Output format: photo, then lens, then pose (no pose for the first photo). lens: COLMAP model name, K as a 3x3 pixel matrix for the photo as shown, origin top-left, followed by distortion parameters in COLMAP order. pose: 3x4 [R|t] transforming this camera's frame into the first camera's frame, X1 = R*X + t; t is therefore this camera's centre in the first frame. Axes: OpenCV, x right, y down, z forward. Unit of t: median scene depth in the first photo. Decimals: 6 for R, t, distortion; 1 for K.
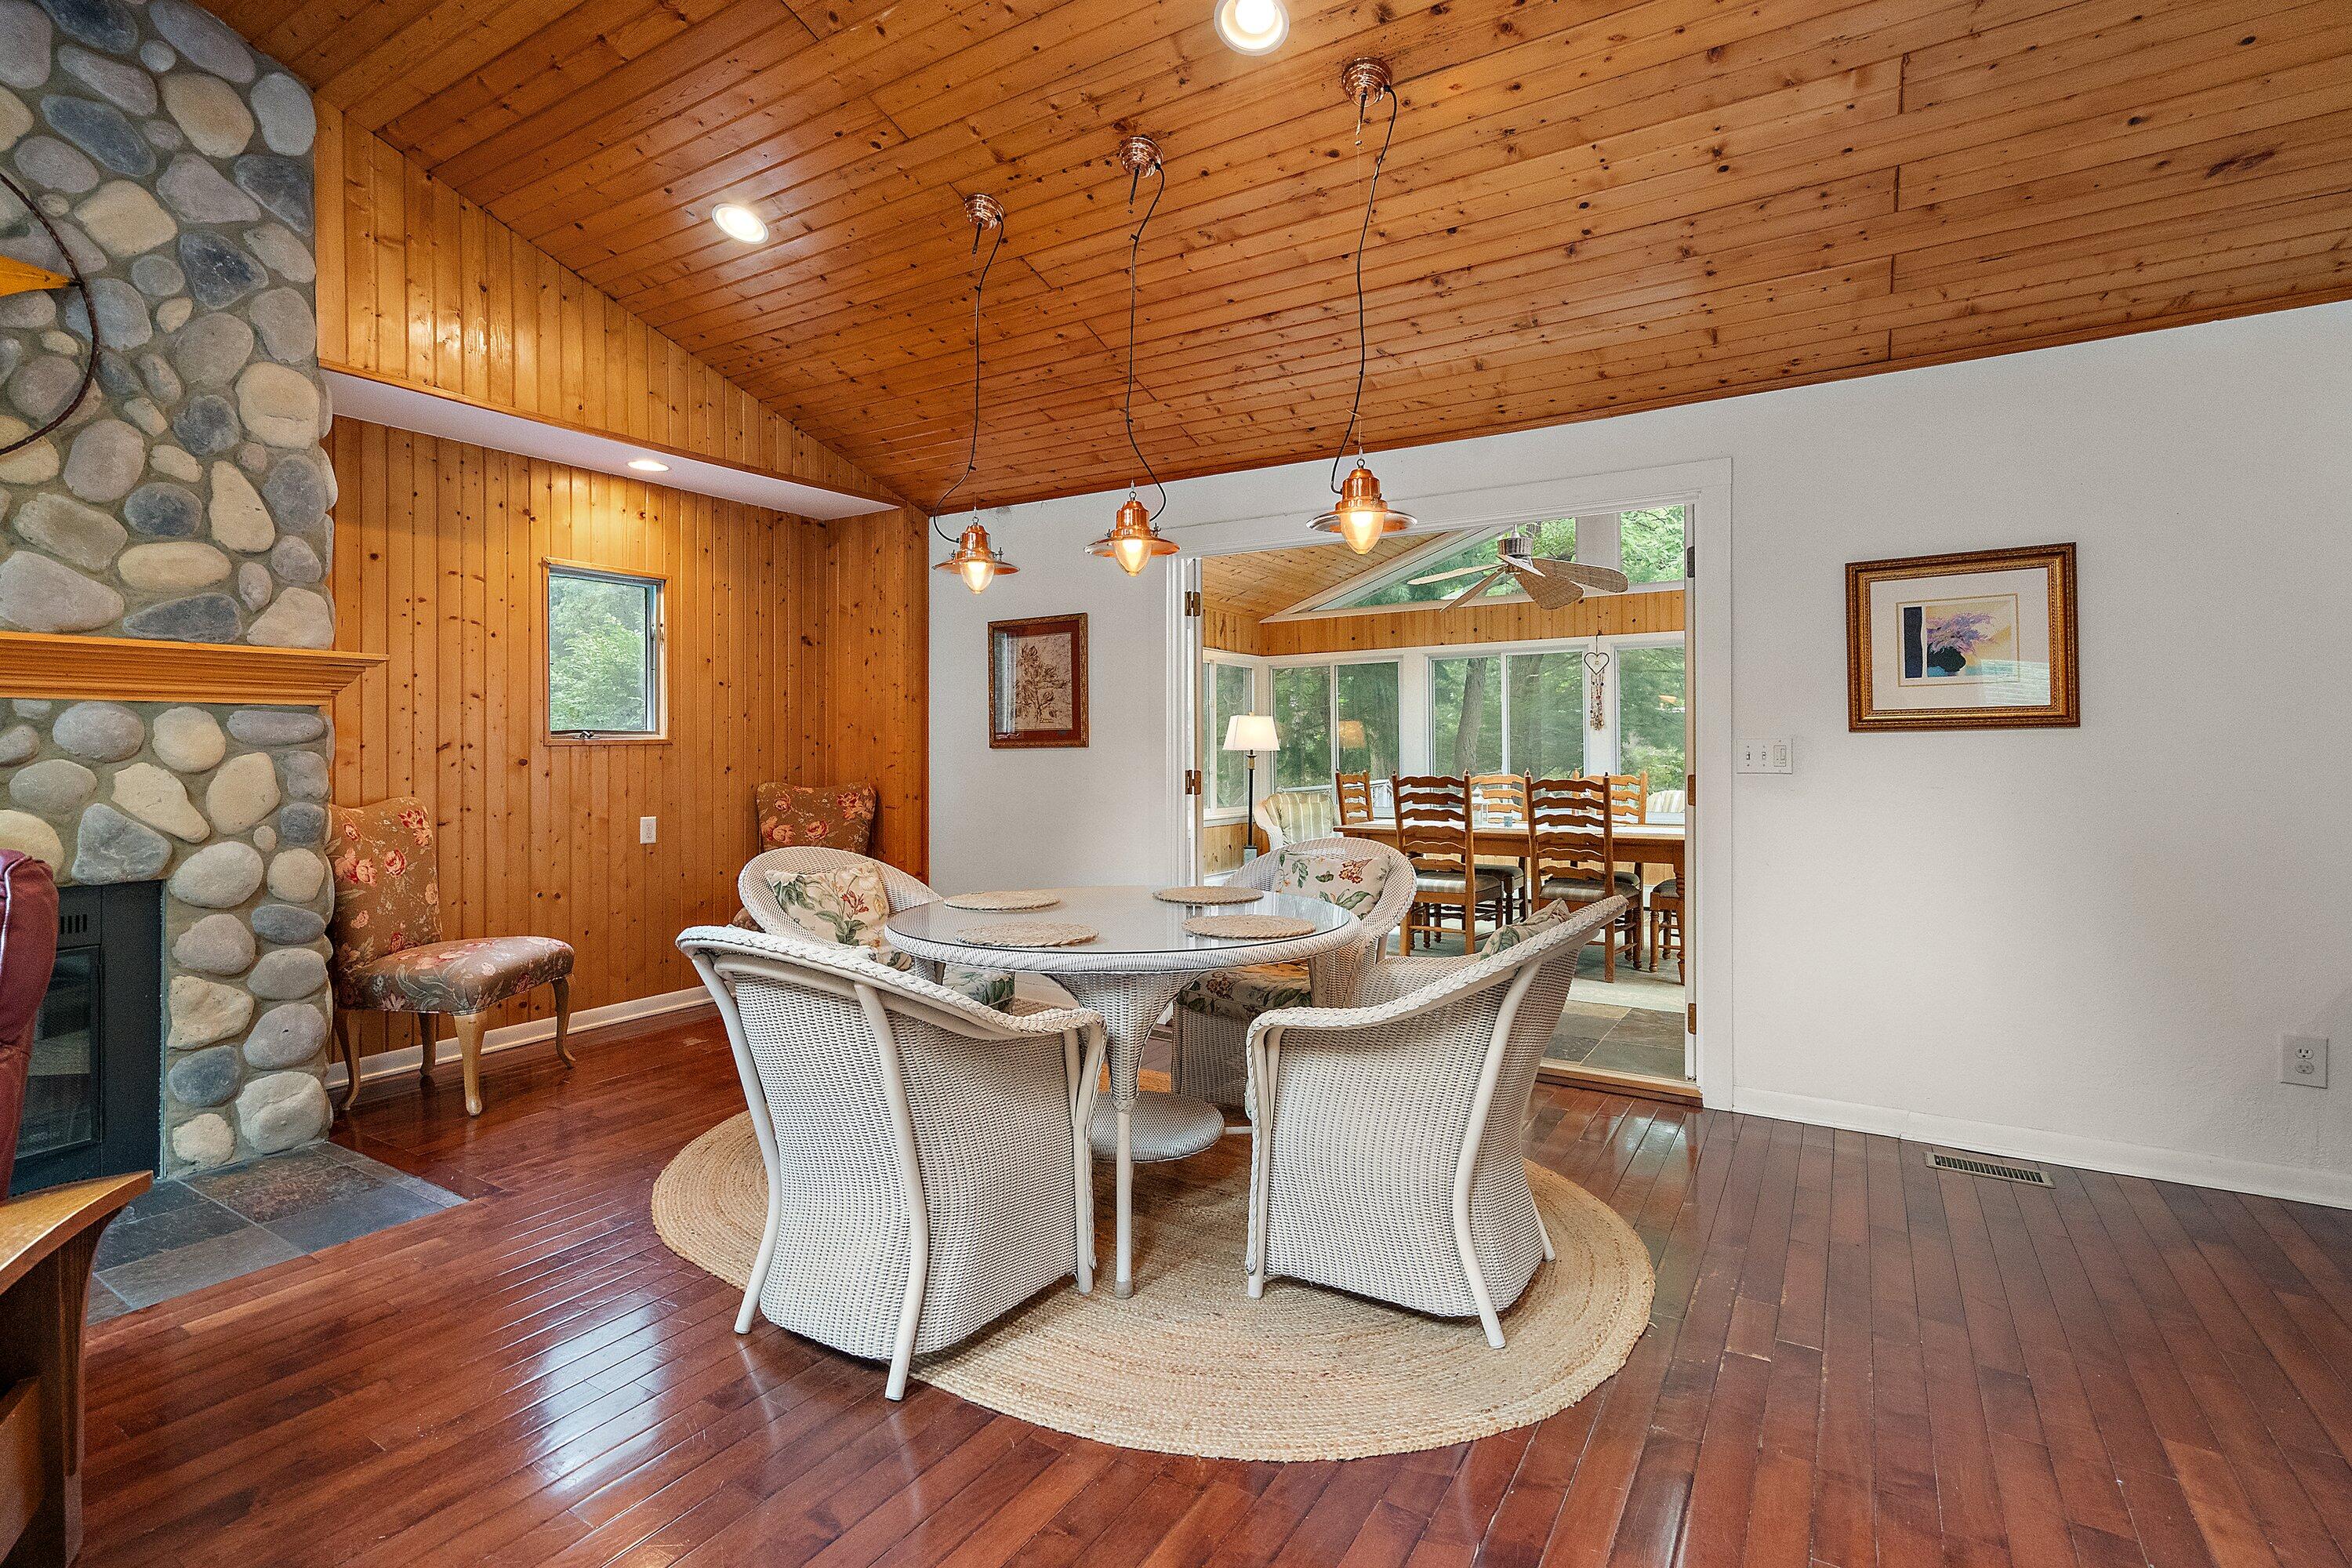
lens RADIAL K [[1093.4, 0, 1170.3], [0, 1093.4, 746.4], [0, 0, 1]] dist [-0.000492, 0.000183]
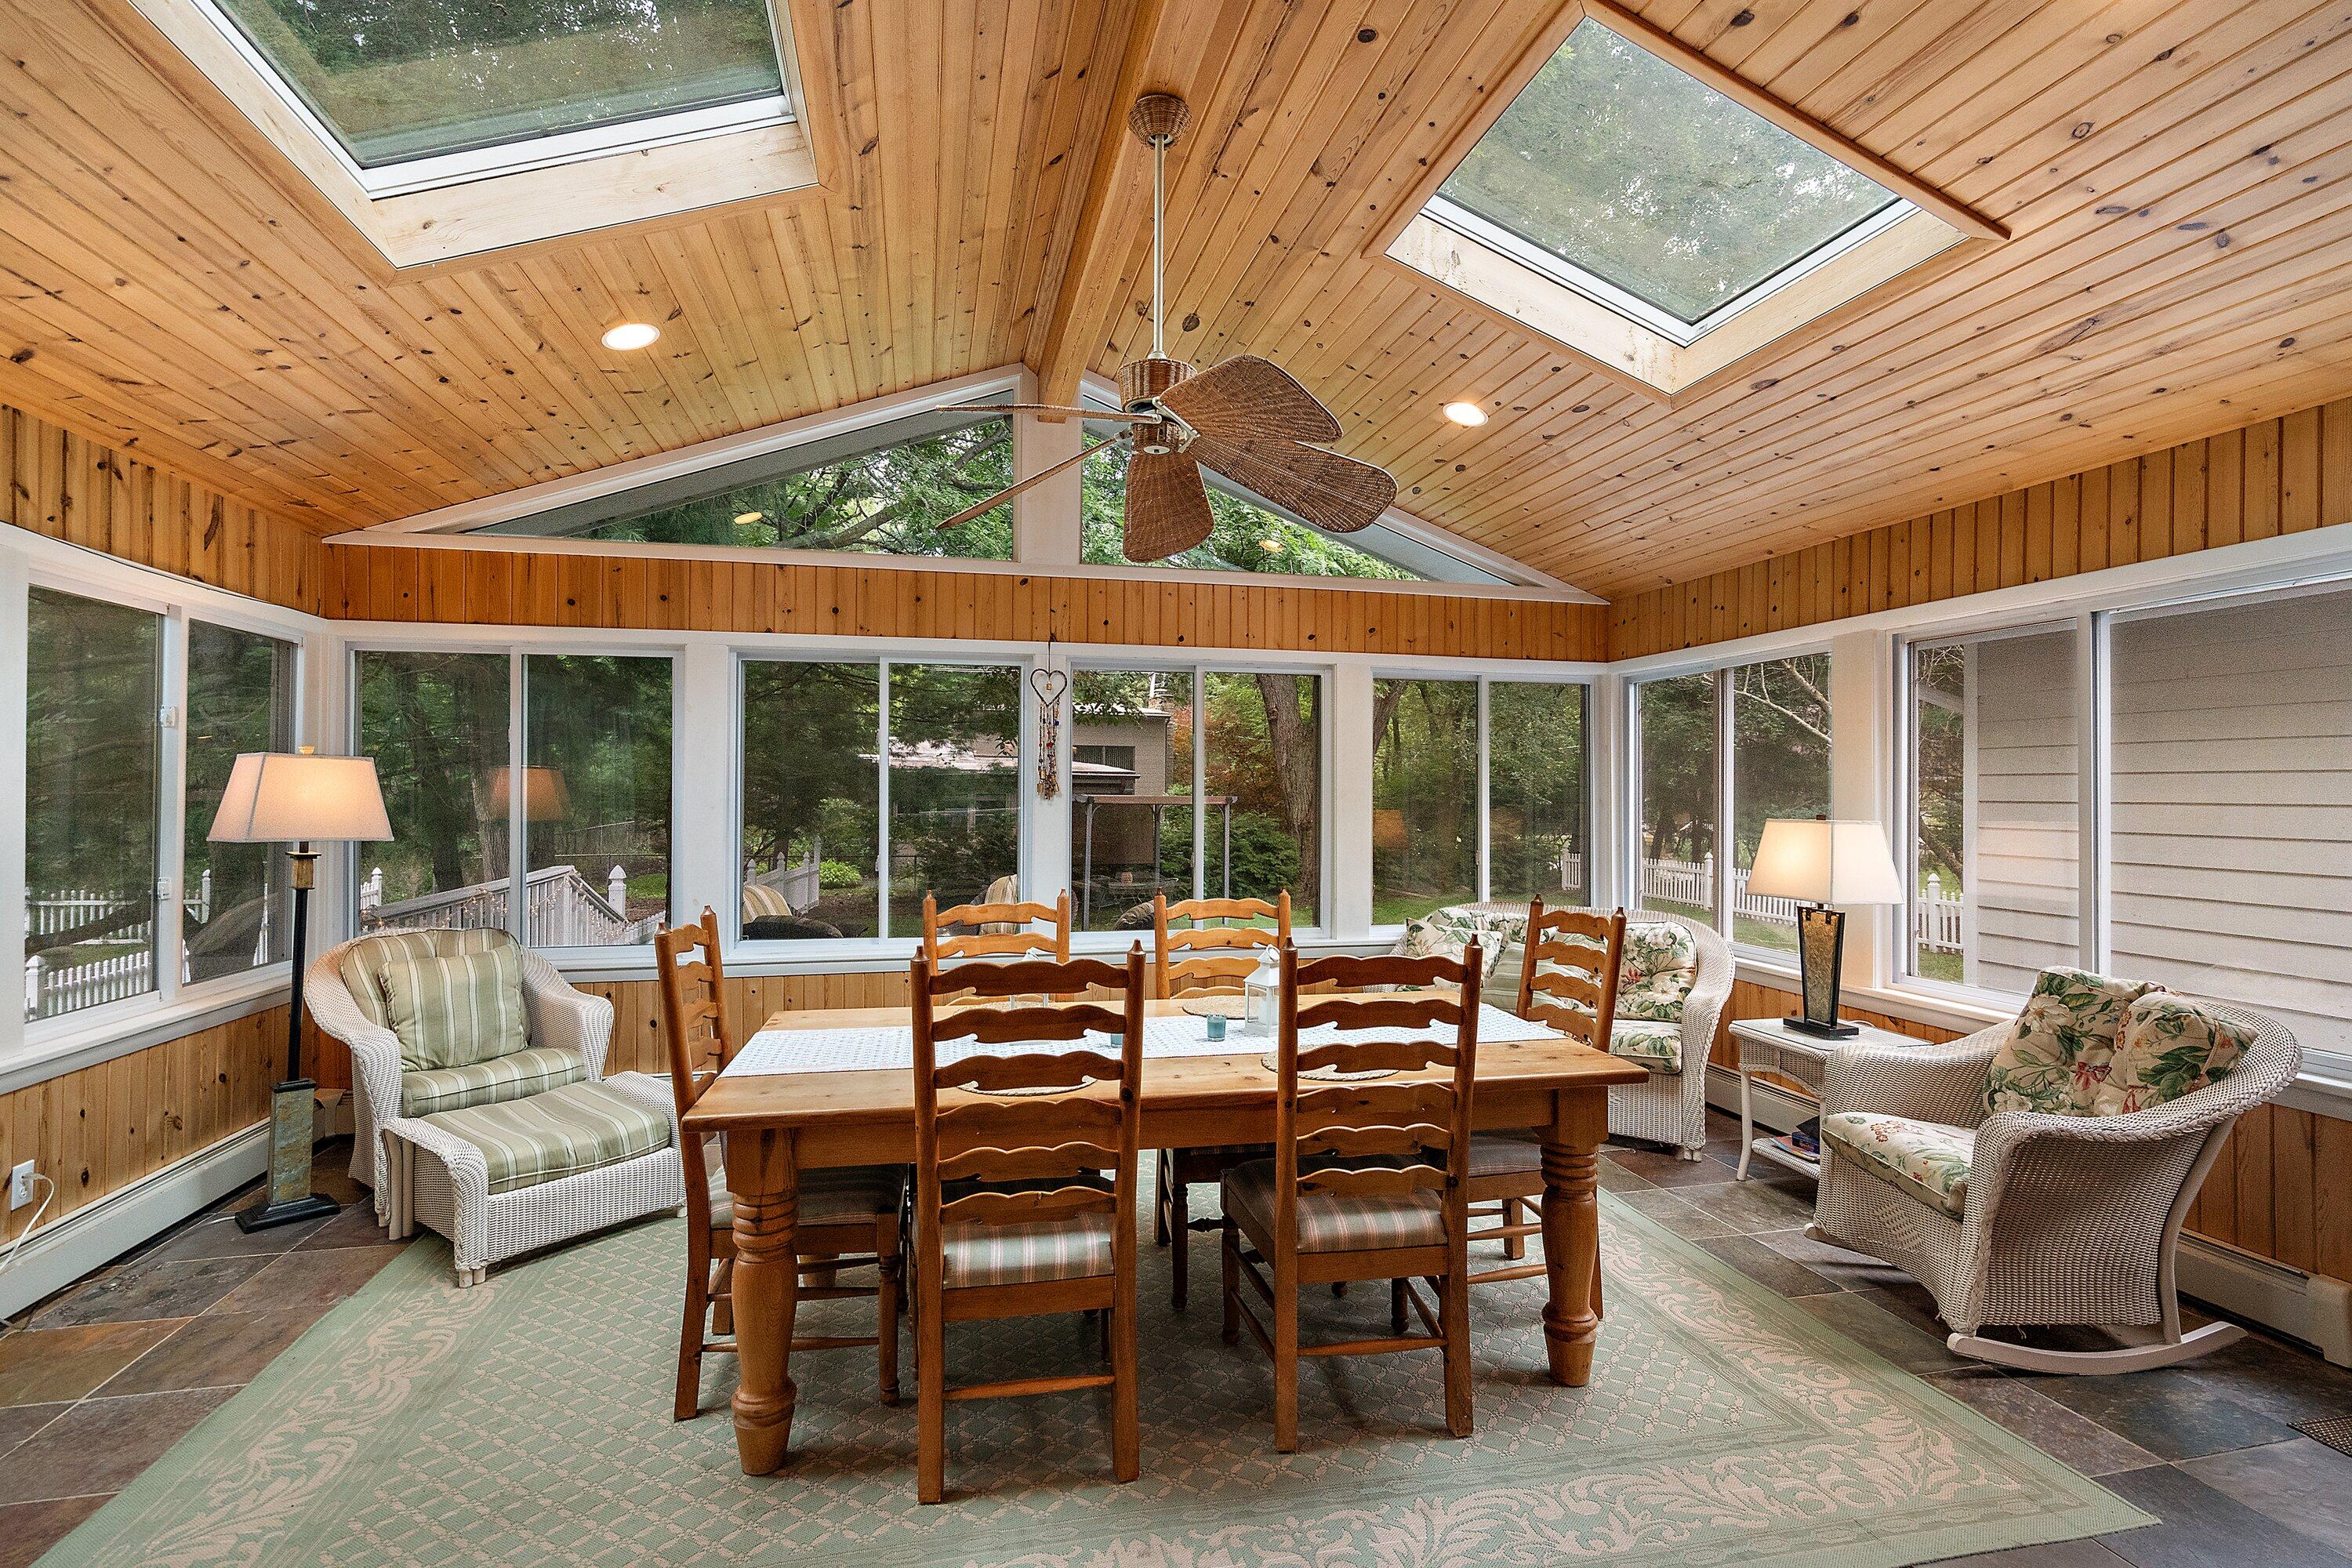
lens RADIAL K [[1099.0, 0, 1192.9], [0, 1099.0, 782.4], [0, 0, 1]] dist [-0.001601, 0.000060]
pose [[0.700604, 0.013498, 0.713422, 0.040675], [-0.010347, 0.999908, -0.008757, -0.049460], [-0.713475, -0.001247, 0.700680, 1.315003]]
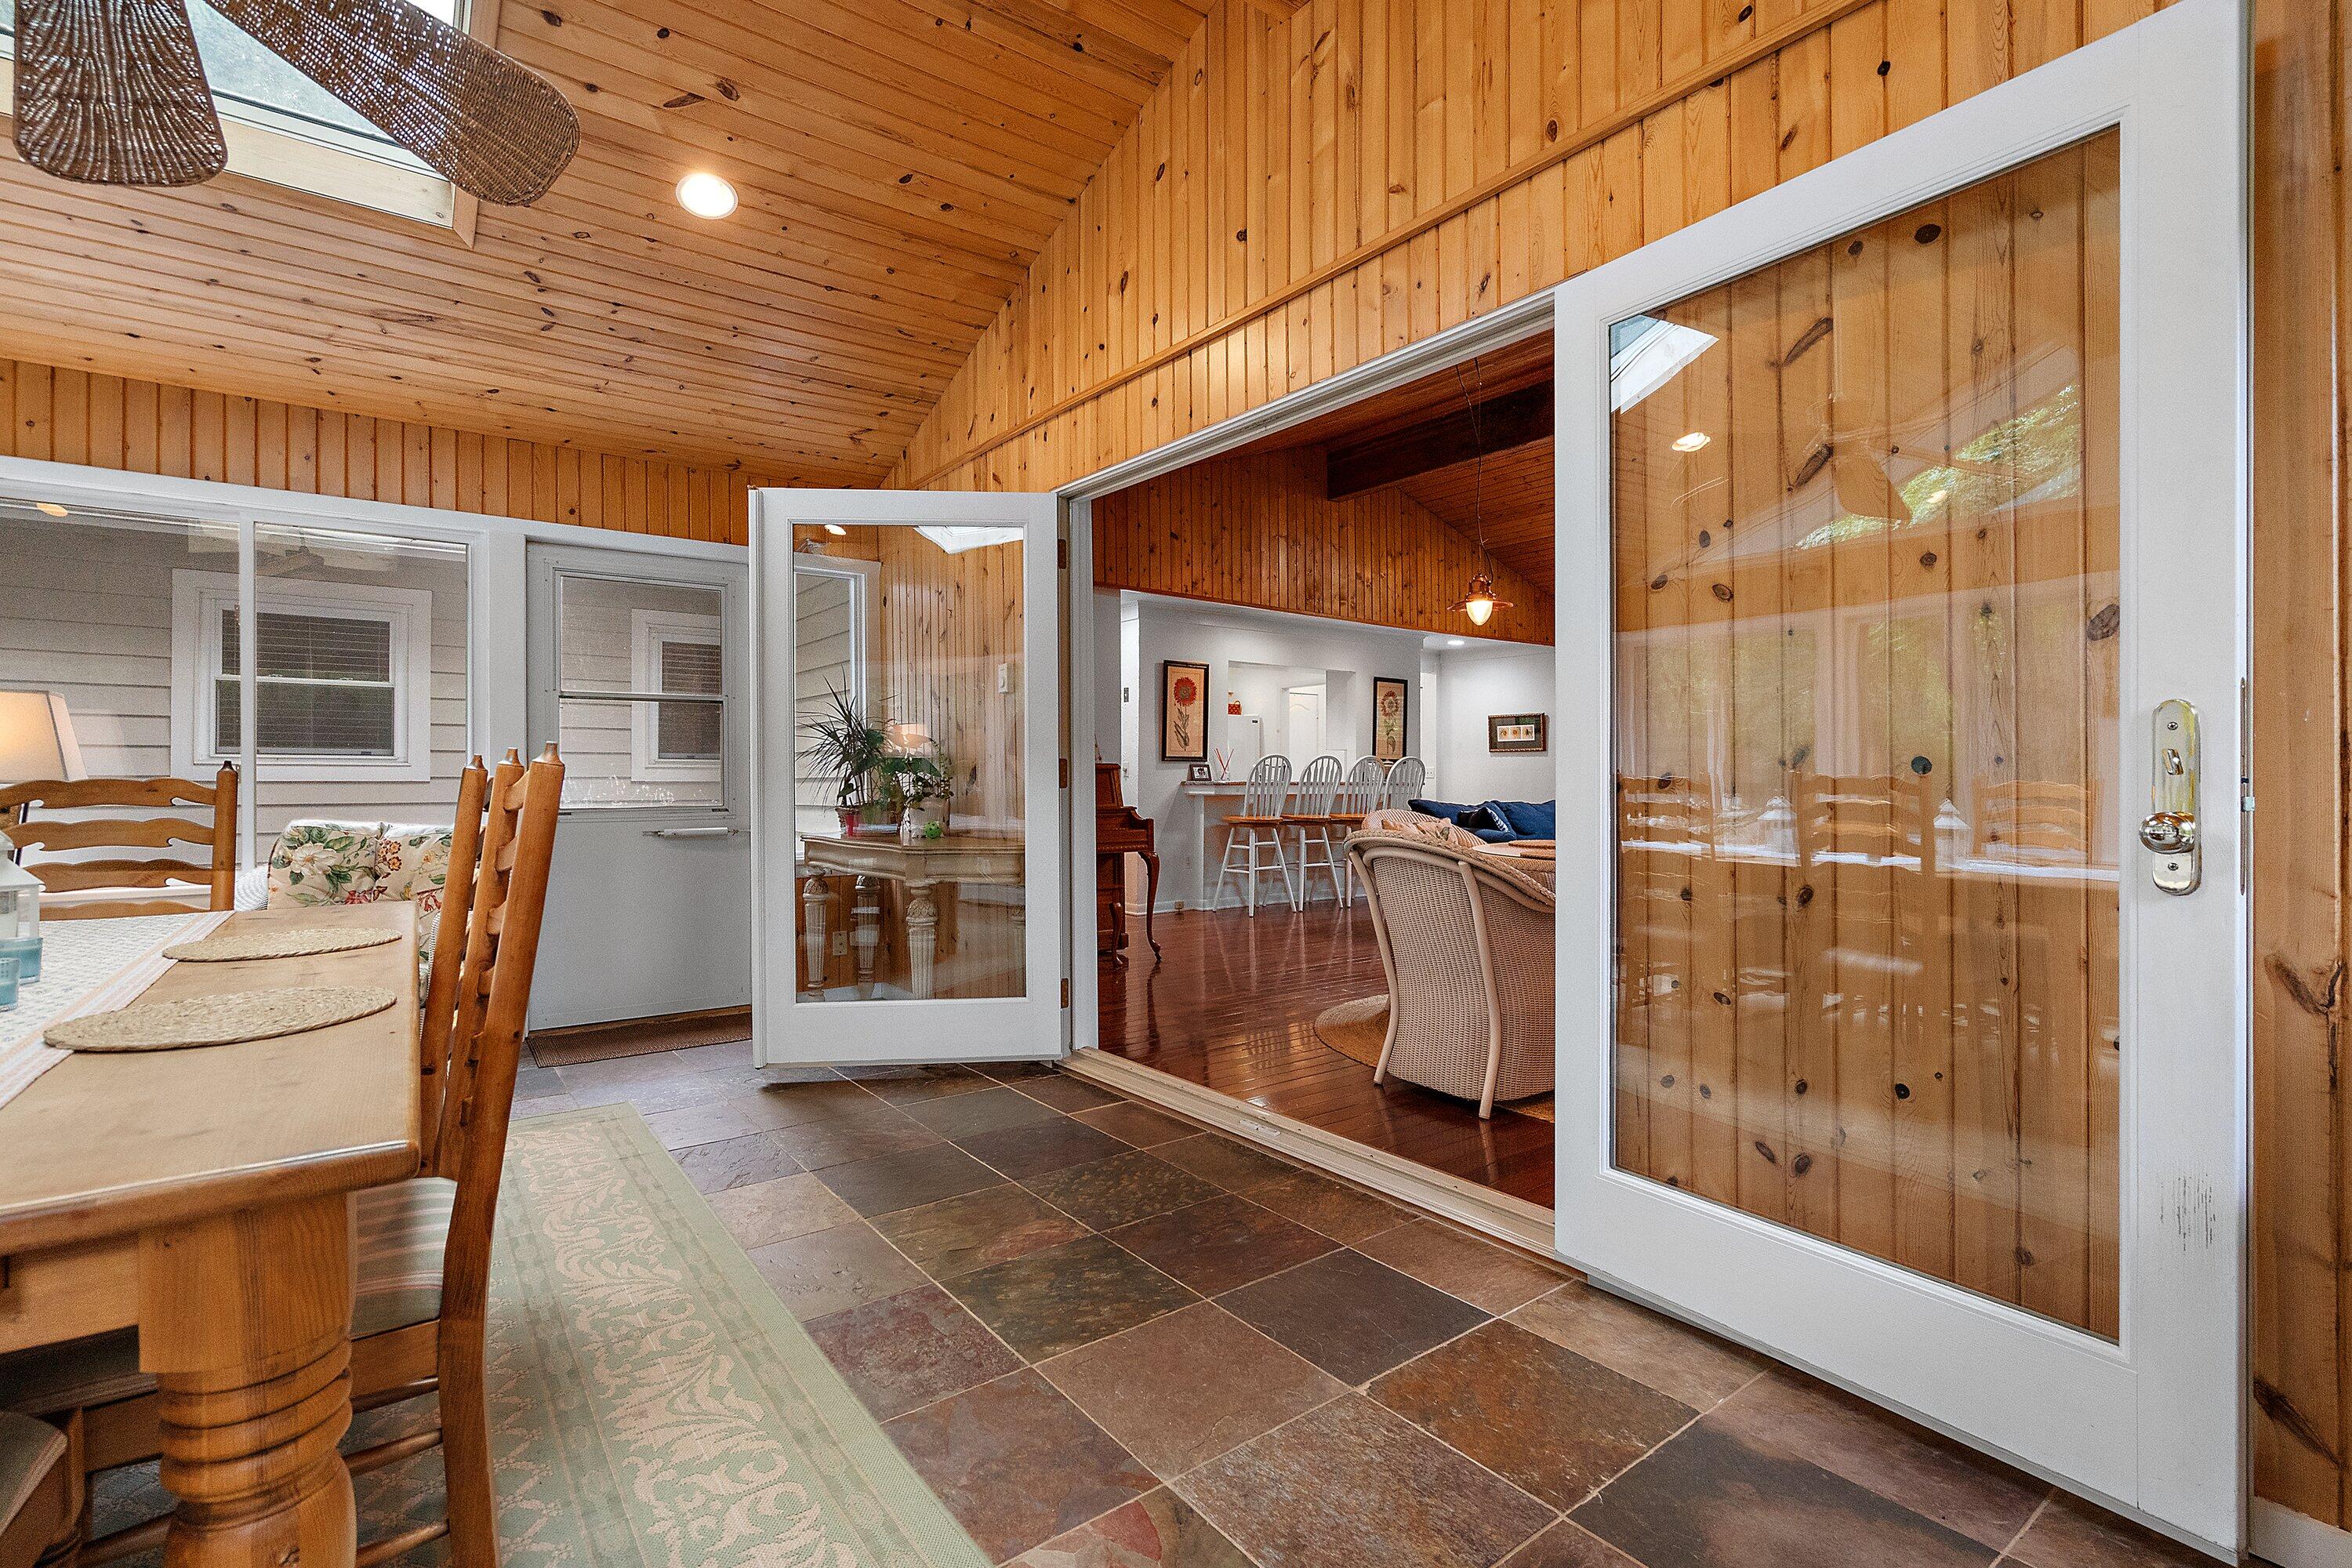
lens RADIAL K [[1087.6, 0, 1172.6], [0, 1087.6, 779.3], [0, 0, 1]] dist [-0.003199, -0.000482]
pose [[-0.936273, 0.006156, 0.351219, 0.023358], [0.004270, 0.999972, -0.006143, 0.063286], [-0.351246, -0.004252, -0.936273, 2.184214]]
